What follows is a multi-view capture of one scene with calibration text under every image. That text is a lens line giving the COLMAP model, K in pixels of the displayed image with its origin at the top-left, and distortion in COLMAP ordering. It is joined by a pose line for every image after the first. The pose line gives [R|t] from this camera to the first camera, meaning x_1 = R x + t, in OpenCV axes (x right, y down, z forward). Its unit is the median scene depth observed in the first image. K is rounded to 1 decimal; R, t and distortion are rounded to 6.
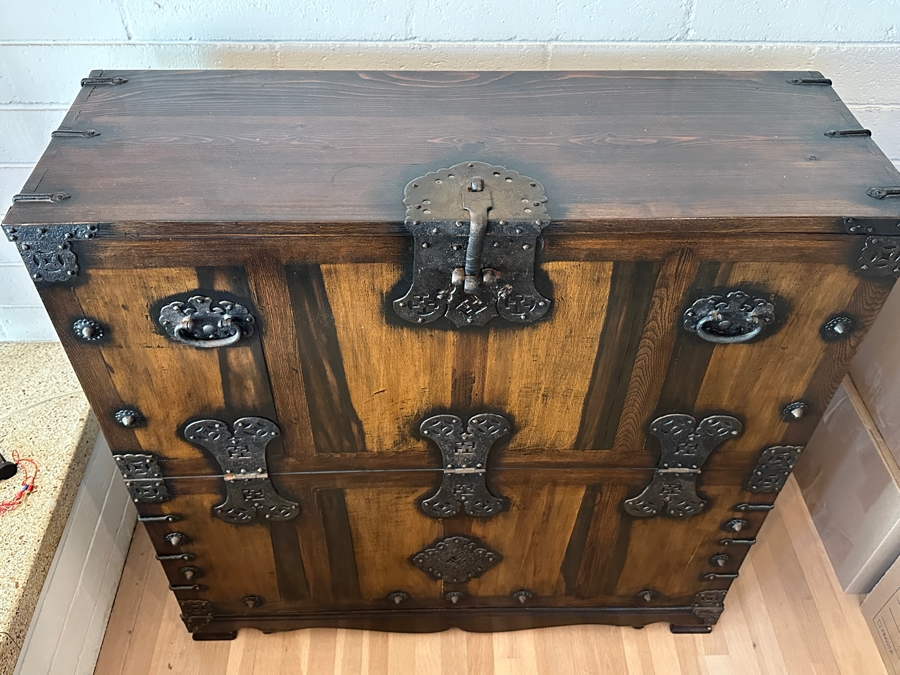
lens RADIAL K [[769.8, 0, 445.0], [0, 769.8, 325.5], [0, 0, 1]] dist [0.124445, -0.196683]
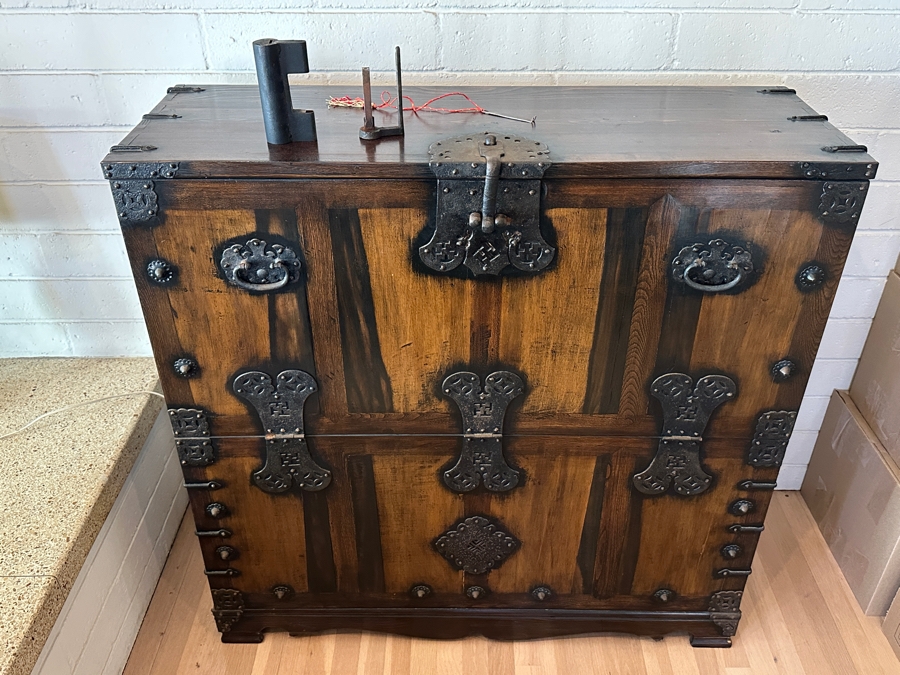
lens RADIAL K [[769.8, 0, 452.6], [0, 769.8, 340.2], [0, 0, 1]] dist [0.124445, -0.196683]
pose [[0.999388, 0.005222, -0.034591, 0.019976], [-0.011527, 0.982730, -0.184685, 0.262784], [0.033030, 0.184970, 0.982189, -0.097406]]
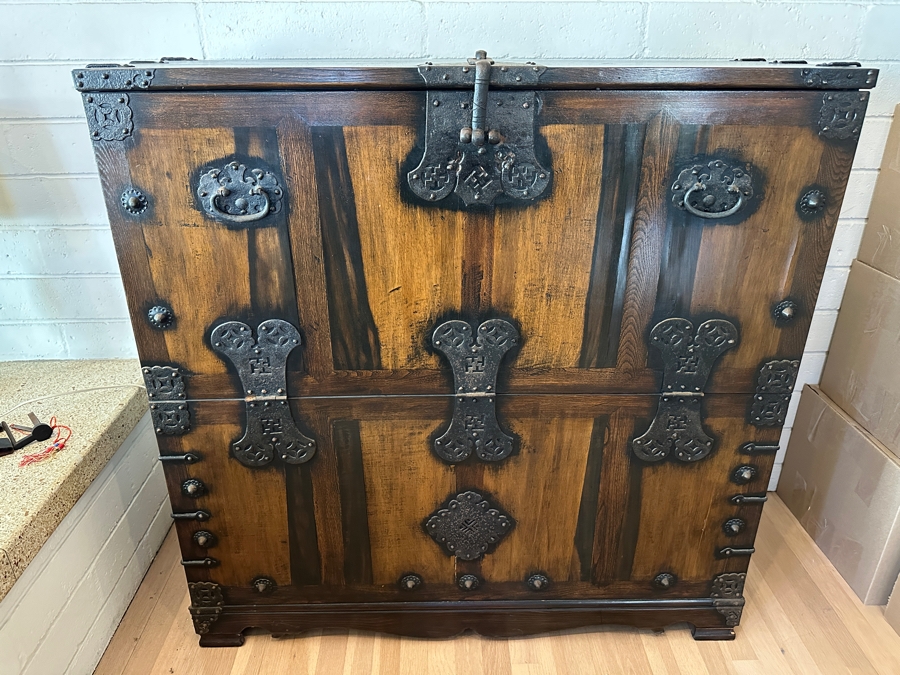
lens RADIAL K [[627.0, 0, 445.5], [0, 627.0, 342.1], [0, 0, 1]] dist [0.071591, -0.090146]
pose [[0.999850, -0.011883, -0.012613, -0.003310], [0.007038, 0.943573, -0.331091, 0.408753], [0.015836, 0.330953, 0.943514, 0.183863]]
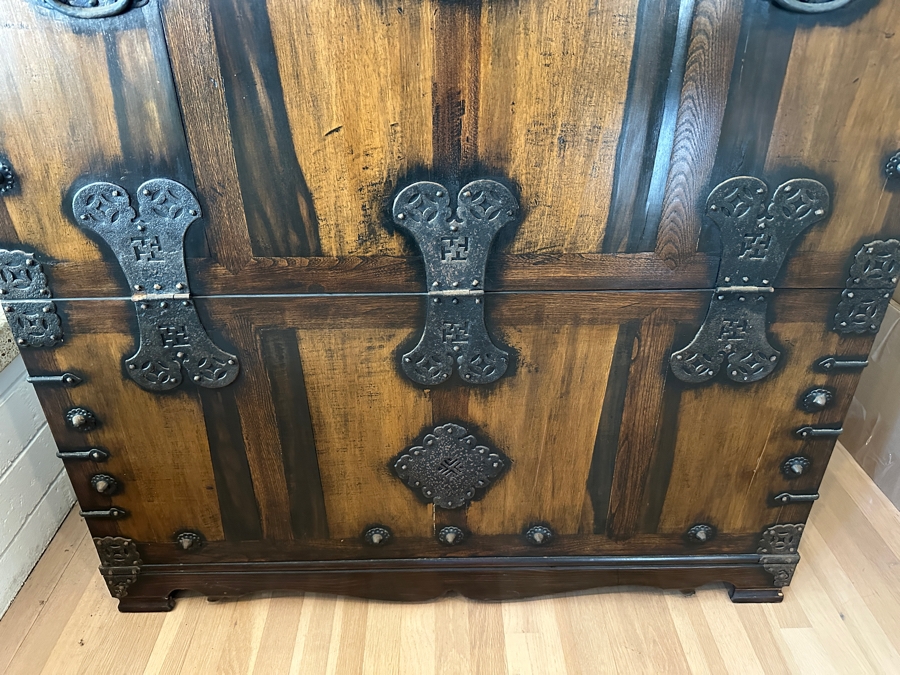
lens RADIAL K [[627.0, 0, 445.9], [0, 627.0, 336.3], [0, 0, 1]] dist [0.071591, -0.090146]
pose [[0.999768, -0.013221, -0.016991, 0.026310], [0.008832, 0.971628, -0.236348, 0.380557], [0.019634, 0.236143, 0.971520, 0.430165]]
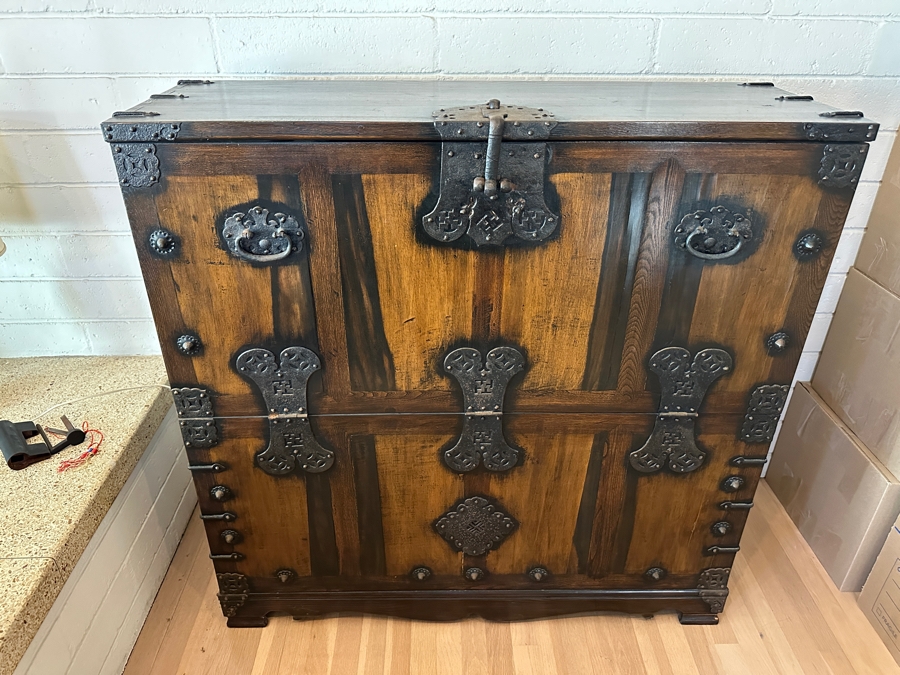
lens RADIAL K [[627.0, 0, 445.5], [0, 627.0, 340.5], [0, 0, 1]] dist [0.071591, -0.090146]
pose [[0.999875, -0.003889, -0.015333, -0.015418], [0.000004, 0.969359, -0.245647, 0.314040], [0.015818, 0.245616, 0.969238, 0.103005]]
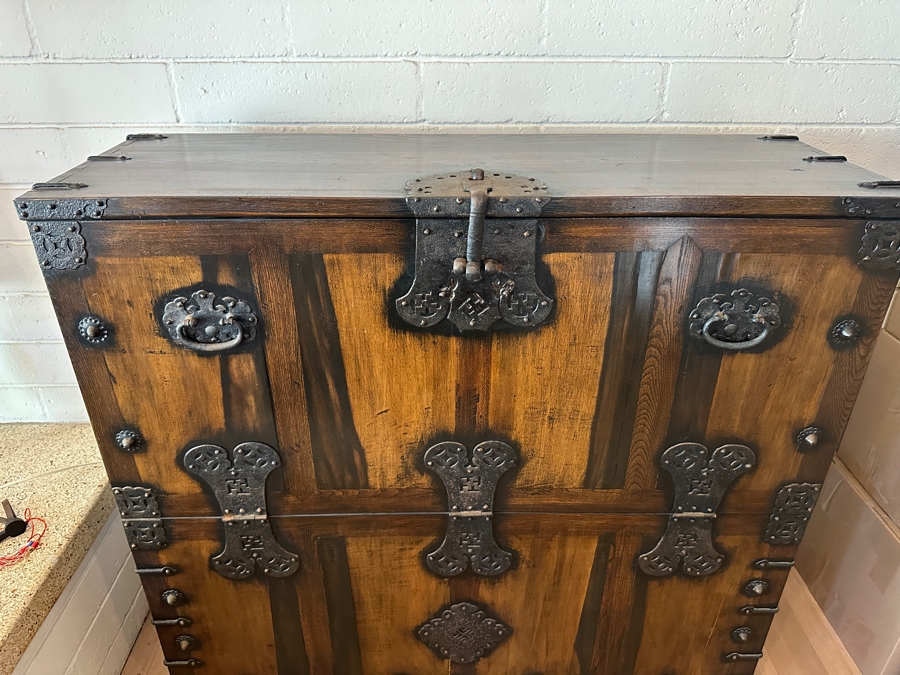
lens RADIAL K [[627.0, 0, 446.5], [0, 627.0, 342.5], [0, 0, 1]] dist [0.071591, -0.090146]
pose [[0.999765, -0.003284, -0.021410, 0.013298], [-0.002492, 0.964432, -0.264318, 0.194559], [0.021516, 0.264309, 0.964198, 0.187678]]
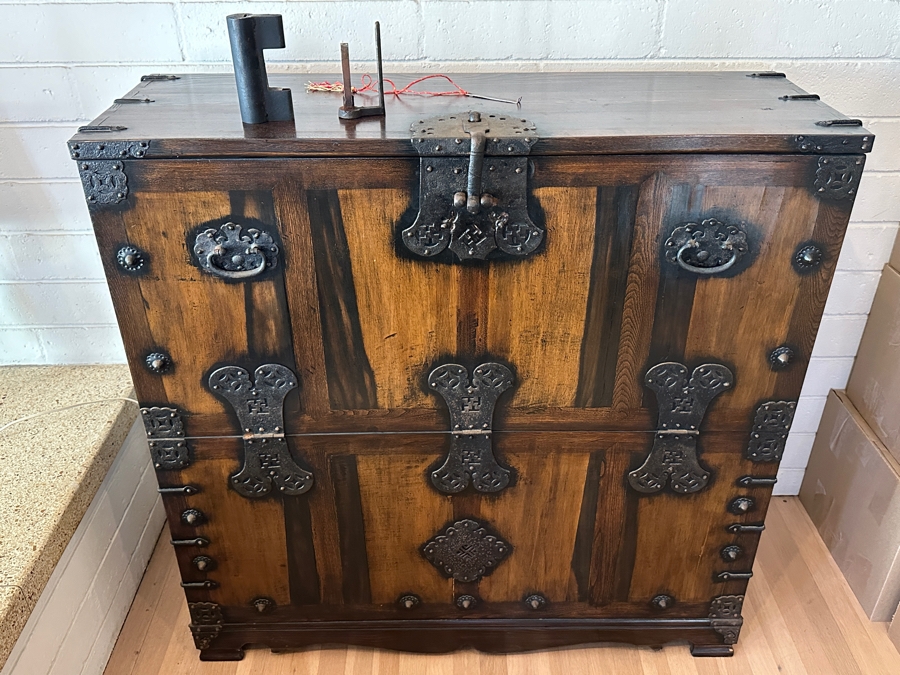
lens RADIAL K [[769.8, 0, 452.4], [0, 769.8, 340.9], [0, 0, 1]] dist [0.124445, -0.196683]
pose [[0.999749, -0.008003, -0.020922, 0.022872], [0.003175, 0.975202, -0.221296, 0.304884], [0.022174, 0.221174, 0.974982, -0.046154]]
